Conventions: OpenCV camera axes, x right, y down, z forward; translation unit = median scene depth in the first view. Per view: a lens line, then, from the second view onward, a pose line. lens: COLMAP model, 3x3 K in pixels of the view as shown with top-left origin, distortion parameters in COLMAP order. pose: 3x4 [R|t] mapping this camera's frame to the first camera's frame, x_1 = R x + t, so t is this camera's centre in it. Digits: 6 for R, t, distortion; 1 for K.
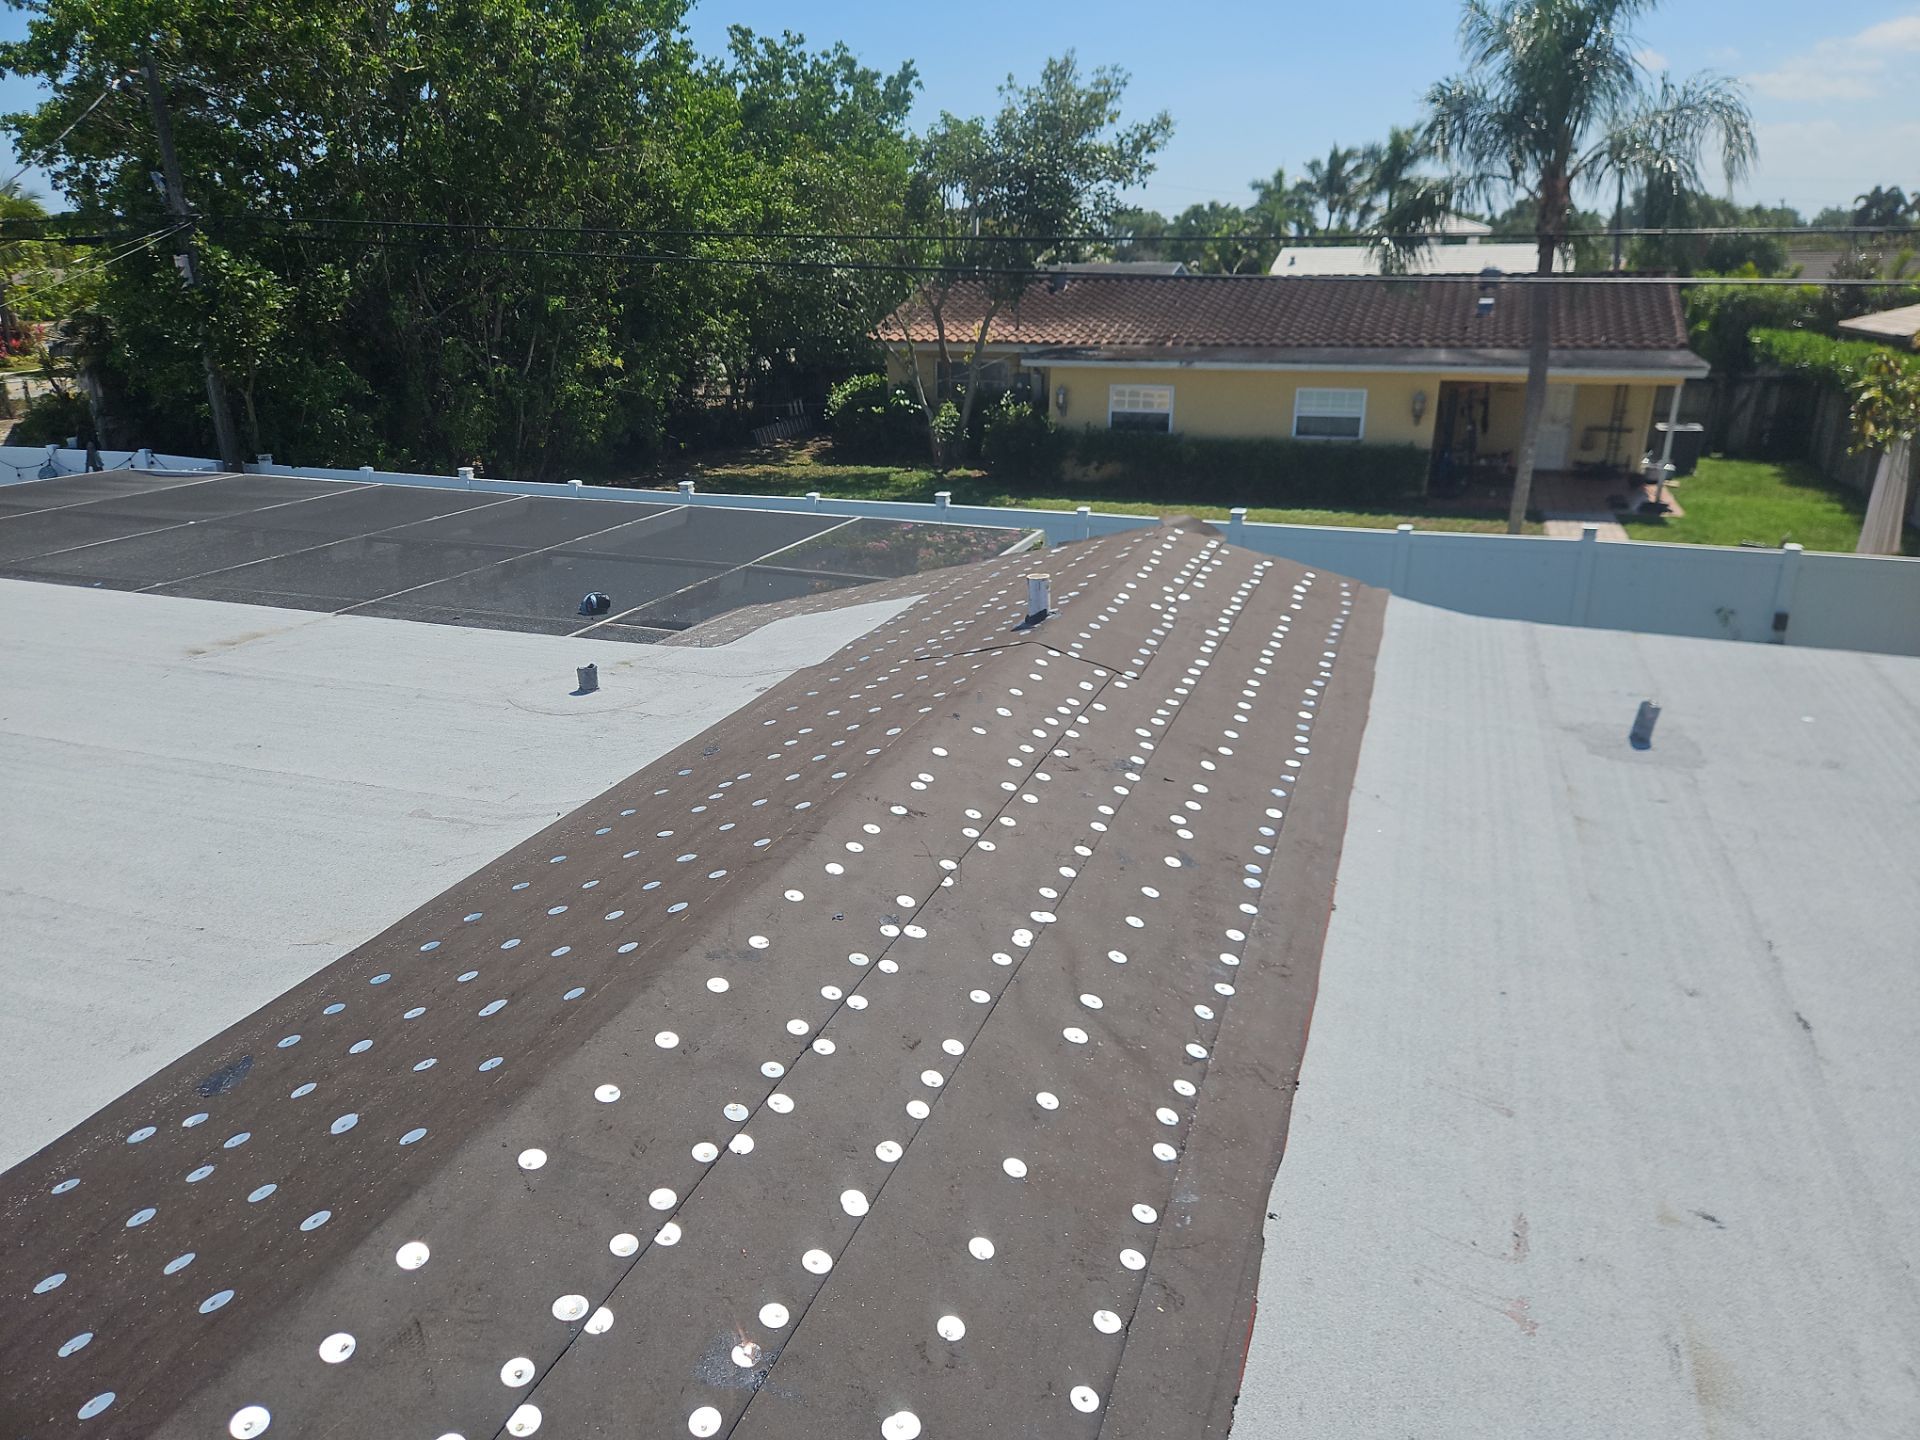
lens RADIAL K [[1297.1, 0, 989.6], [0, 1297.1, 707.3], [0, 0, 1]] dist [0.047764, -0.050647]
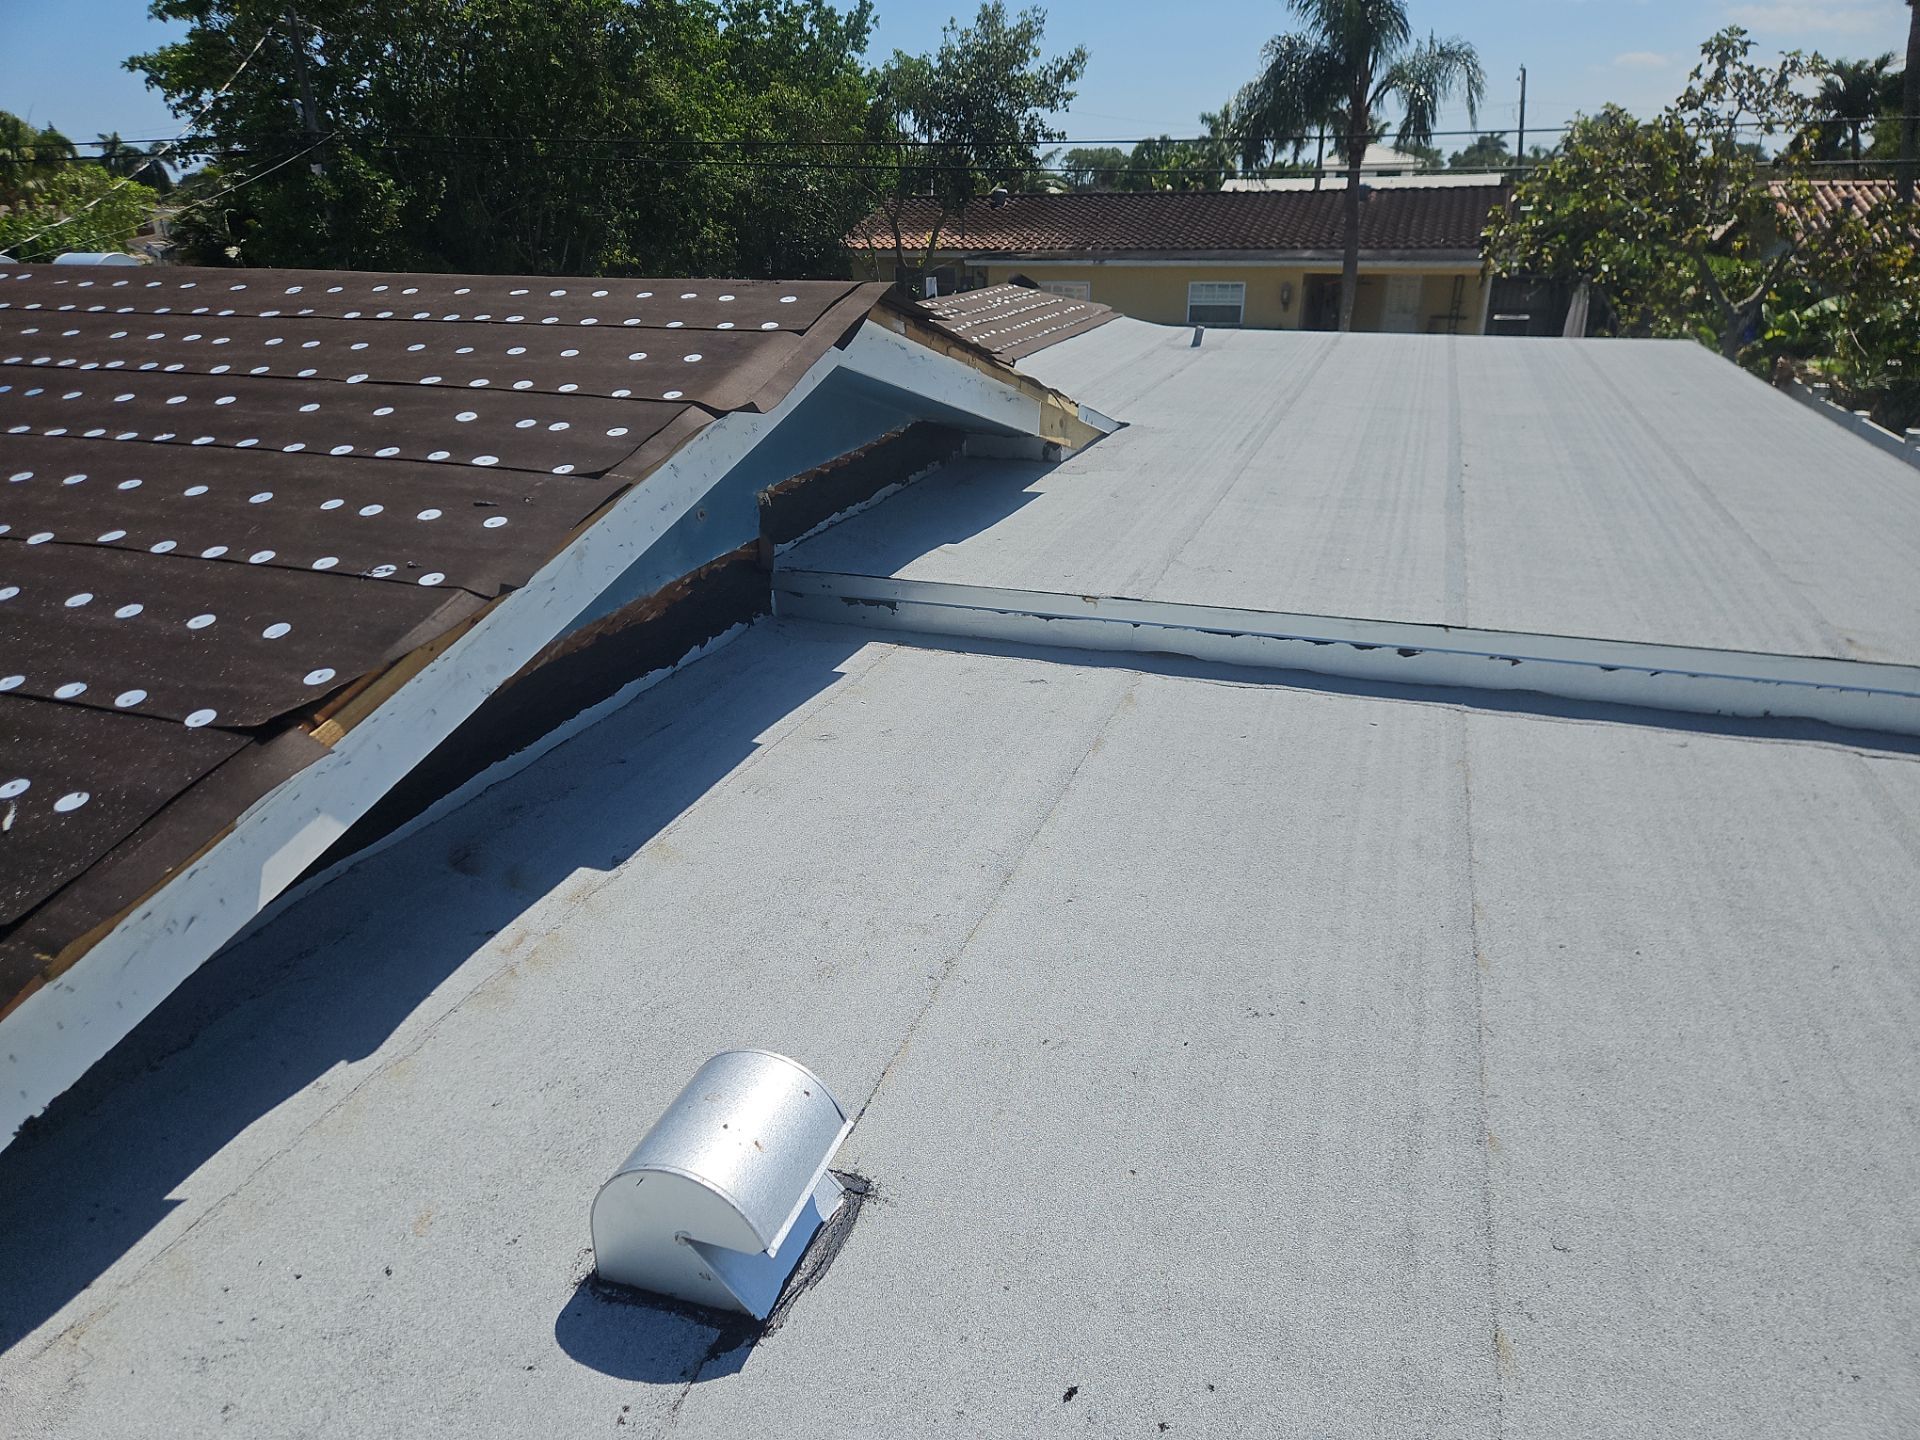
lens RADIAL K [[1297.1, 0, 967.1], [0, 1297.1, 758.6], [0, 0, 1]] dist [0.047764, -0.050647]
pose [[0.999915, -0.009298, 0.009194, 0.011853], [0.008608, 0.997336, 0.072432, 0.110780], [-0.009843, -0.072347, 0.997331, -0.252309]]
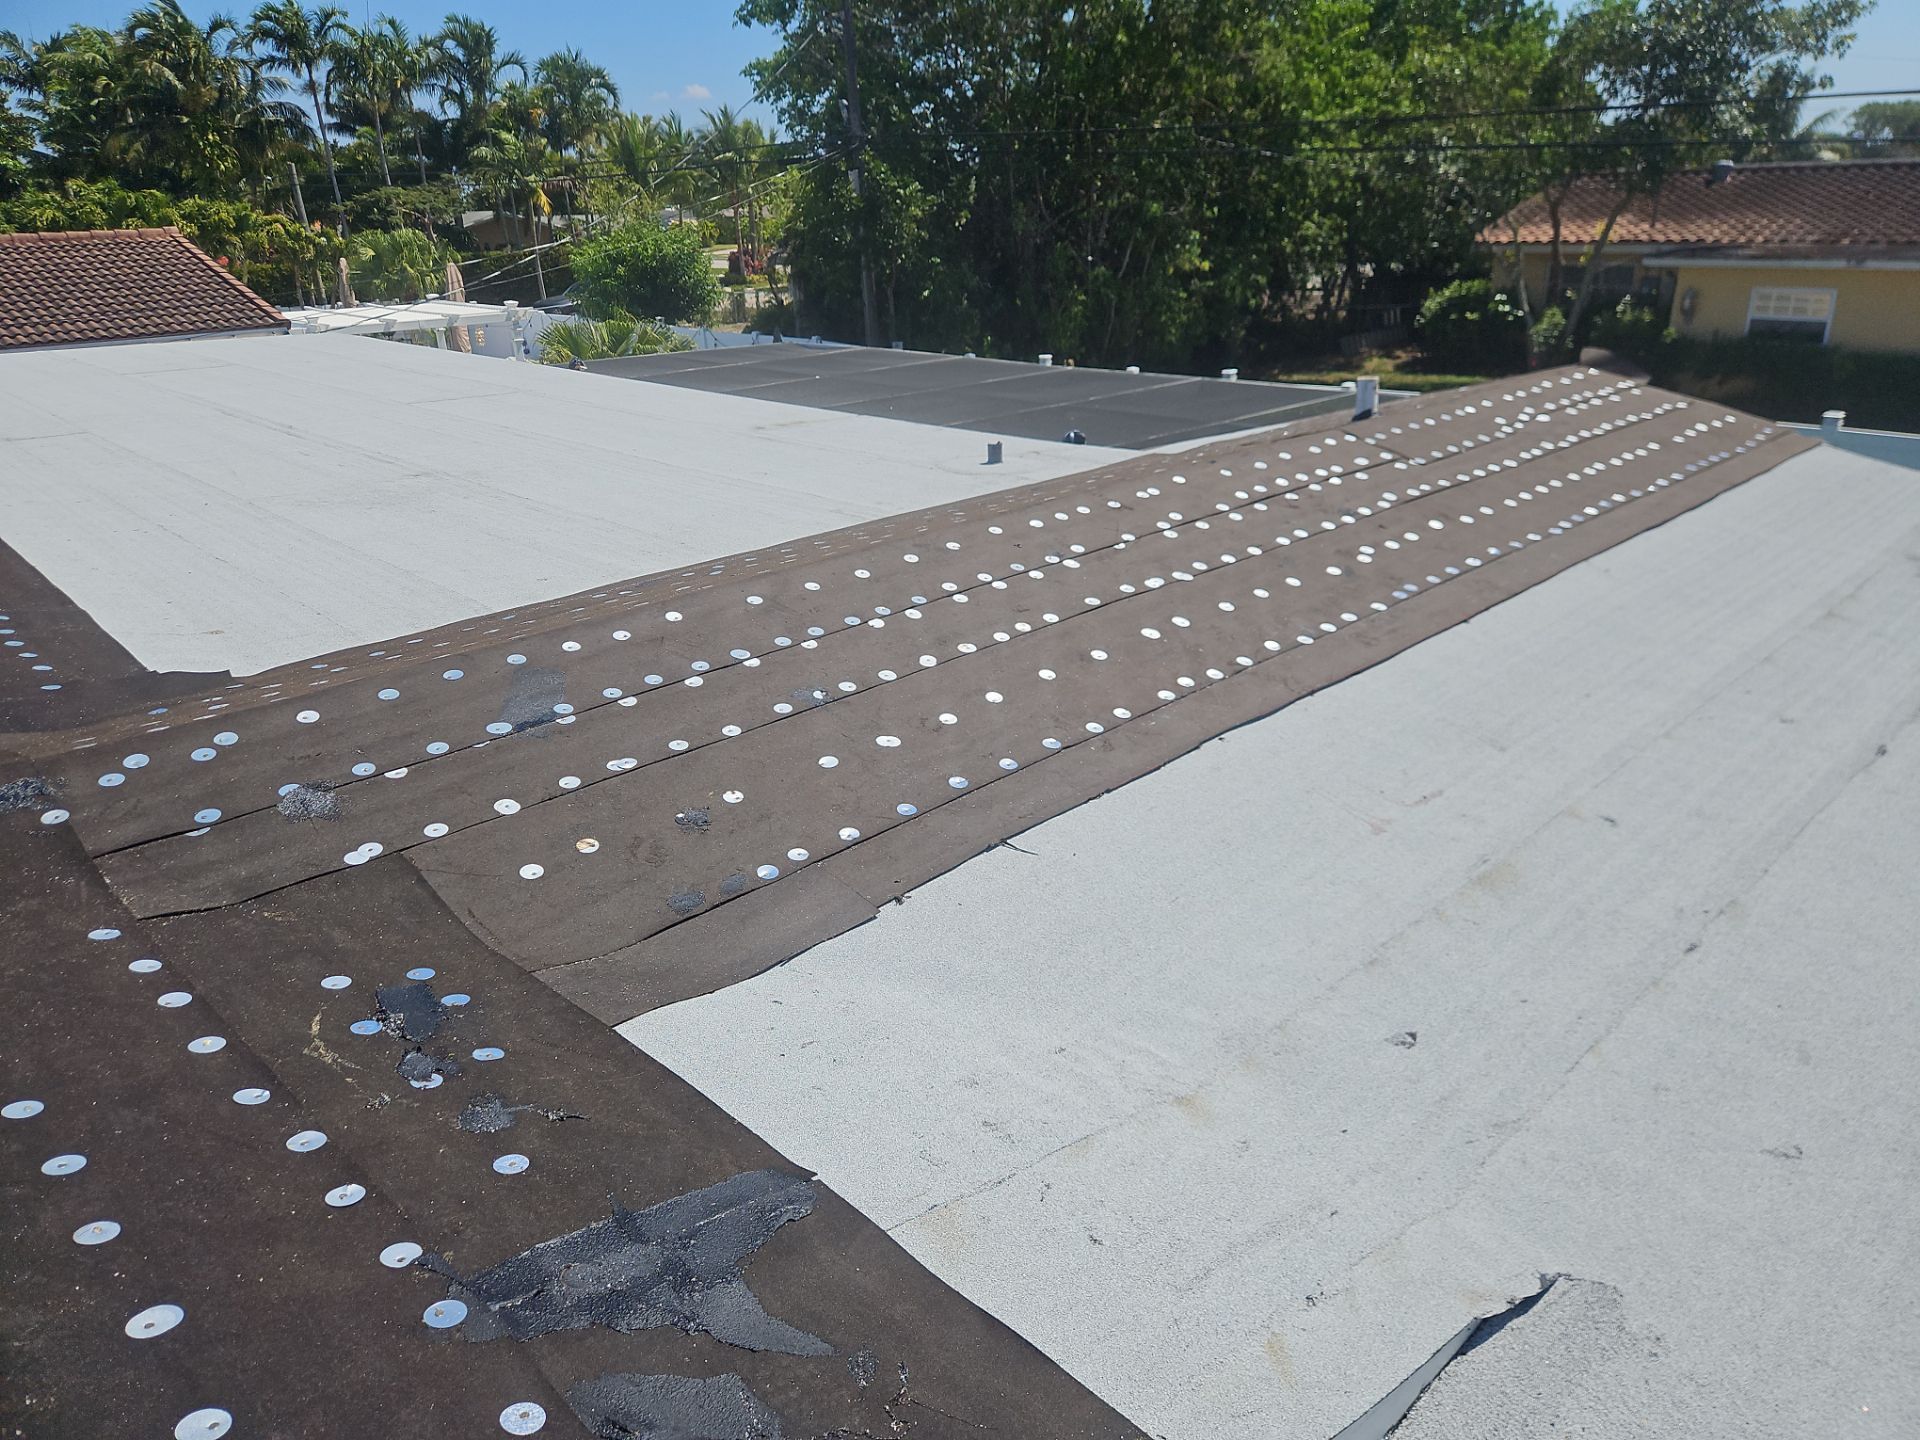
lens RADIAL K [[1297.1, 0, 961.2], [0, 1297.1, 699.6], [0, 0, 1]] dist [0.047764, -0.050647]
pose [[0.886283, 0.142164, -0.440786, 0.050994], [-0.121278, 0.989753, 0.075368, 0.025052], [0.446984, -0.013339, 0.894443, -0.029869]]
